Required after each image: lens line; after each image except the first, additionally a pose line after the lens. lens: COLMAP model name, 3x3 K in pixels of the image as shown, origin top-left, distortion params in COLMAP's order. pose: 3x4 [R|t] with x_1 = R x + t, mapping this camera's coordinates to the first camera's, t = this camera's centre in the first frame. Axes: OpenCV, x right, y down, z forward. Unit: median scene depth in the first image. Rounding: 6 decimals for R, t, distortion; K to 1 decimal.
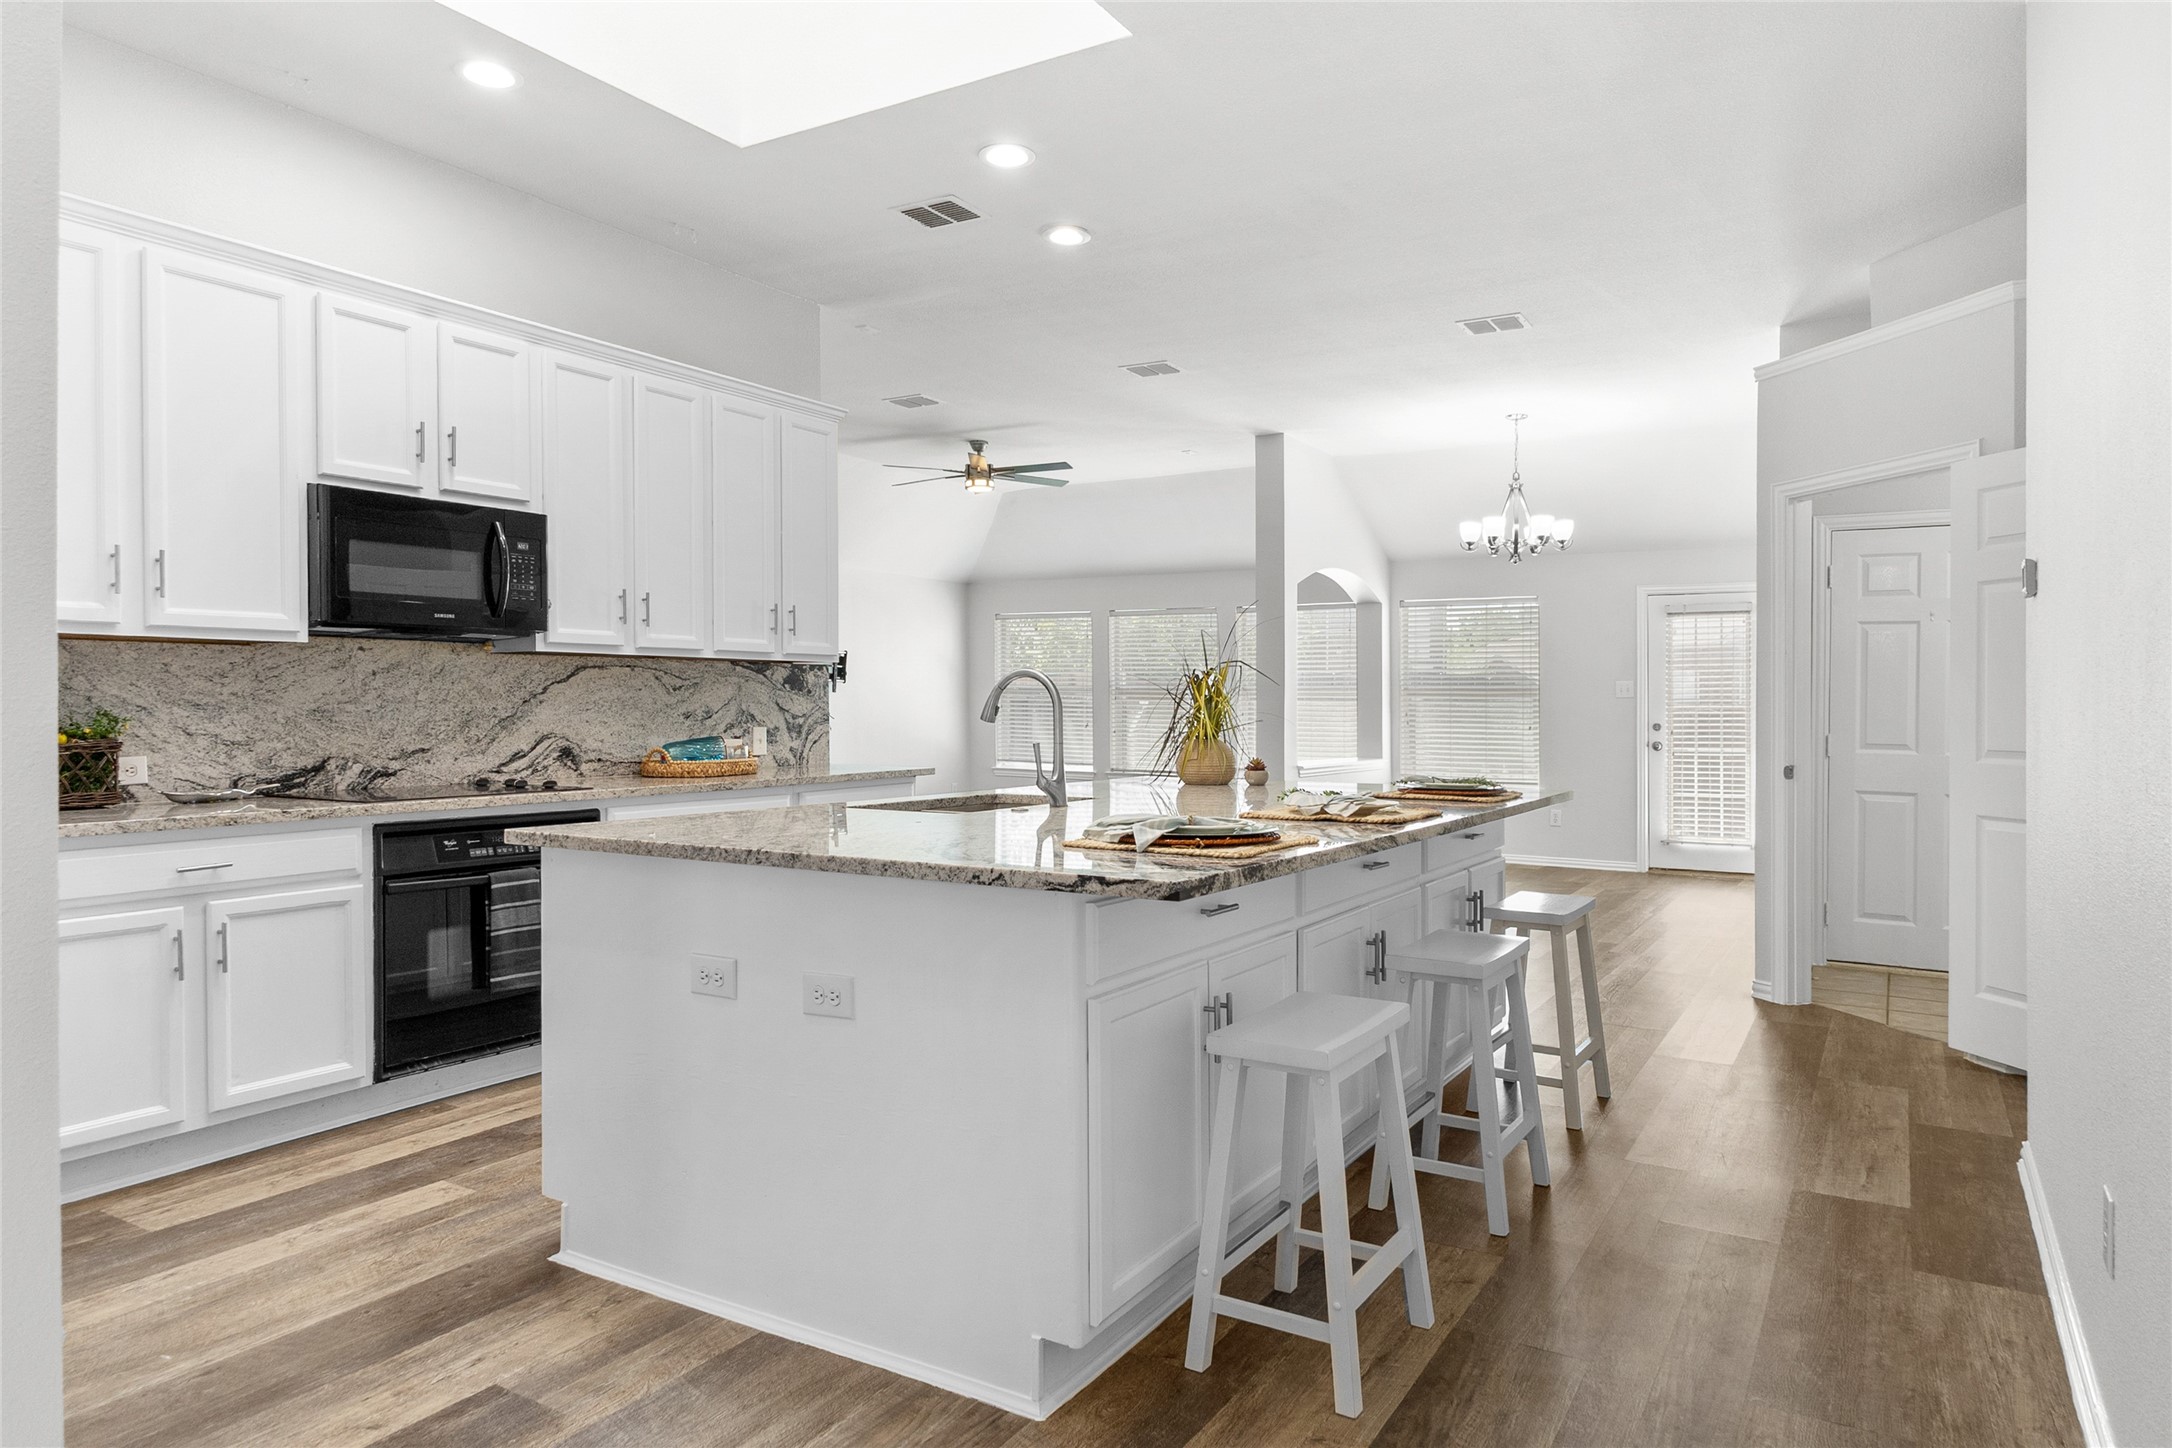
lens RADIAL K [[1319.5, 0, 1079.1], [0, 1319.5, 718.7], [0, 0, 1]] dist [0.019263, -0.014953]
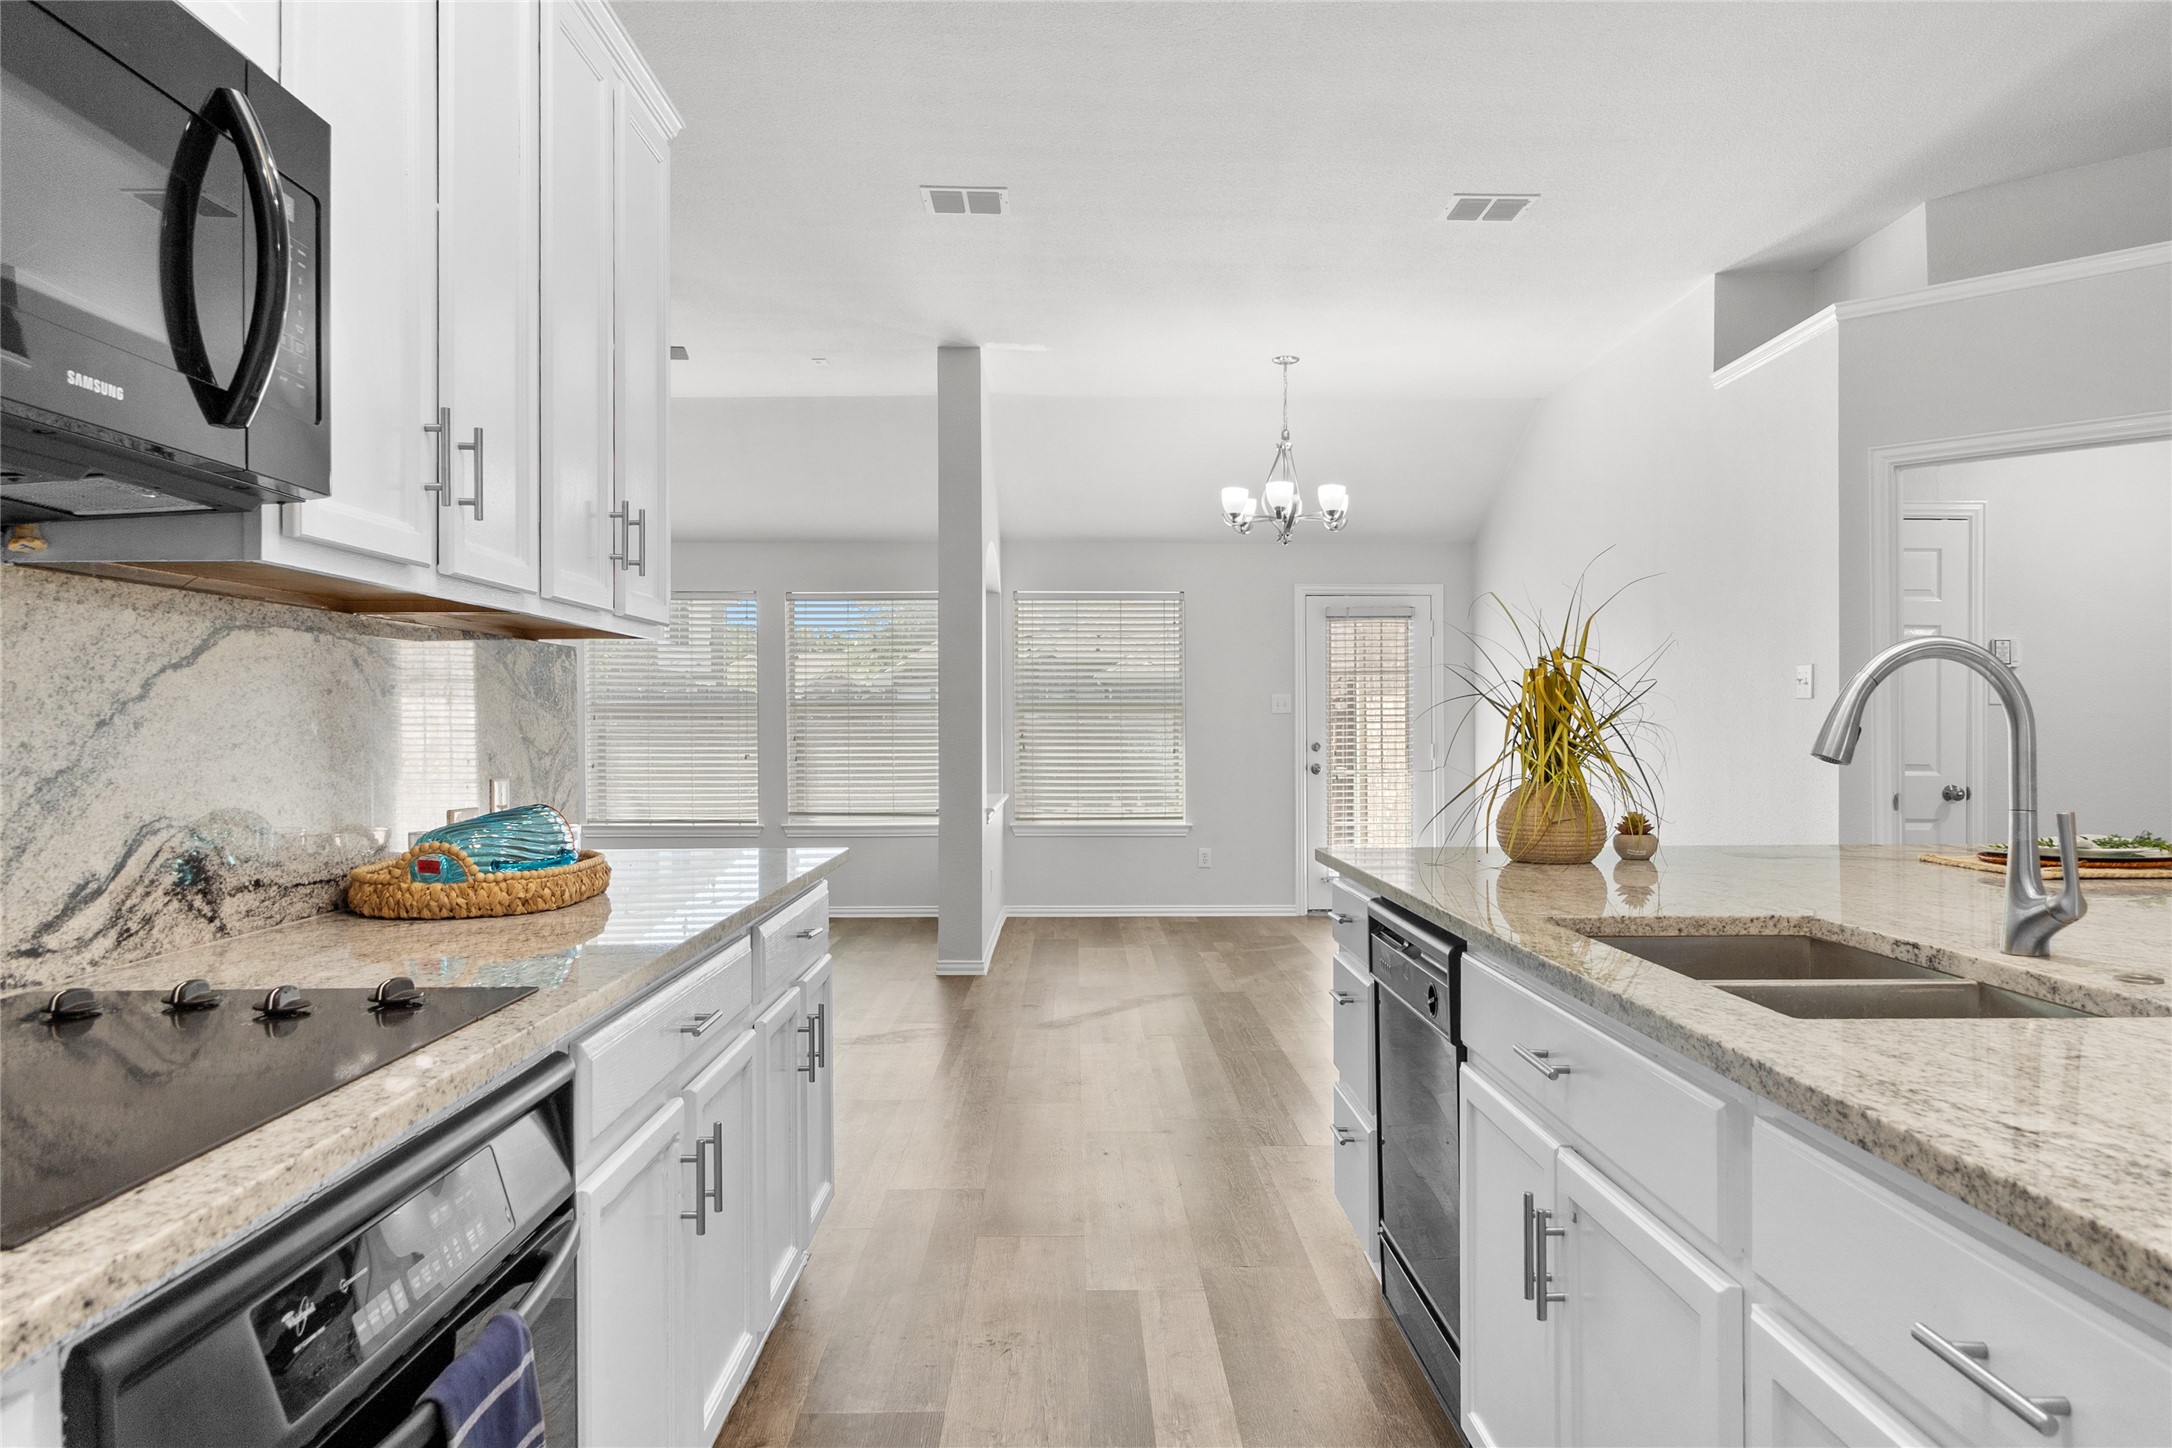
lens RADIAL K [[1434.5, 0, 1081.9], [0, 1434.5, 722.1], [0, 0, 1]] dist [0.033545, -0.004423]
pose [[0.849571, -0.004316, 0.527457, -0.398351], [0.010440, 0.999908, -0.008634, -0.007676], [-0.527372, 0.012842, 0.849538, 0.567147]]
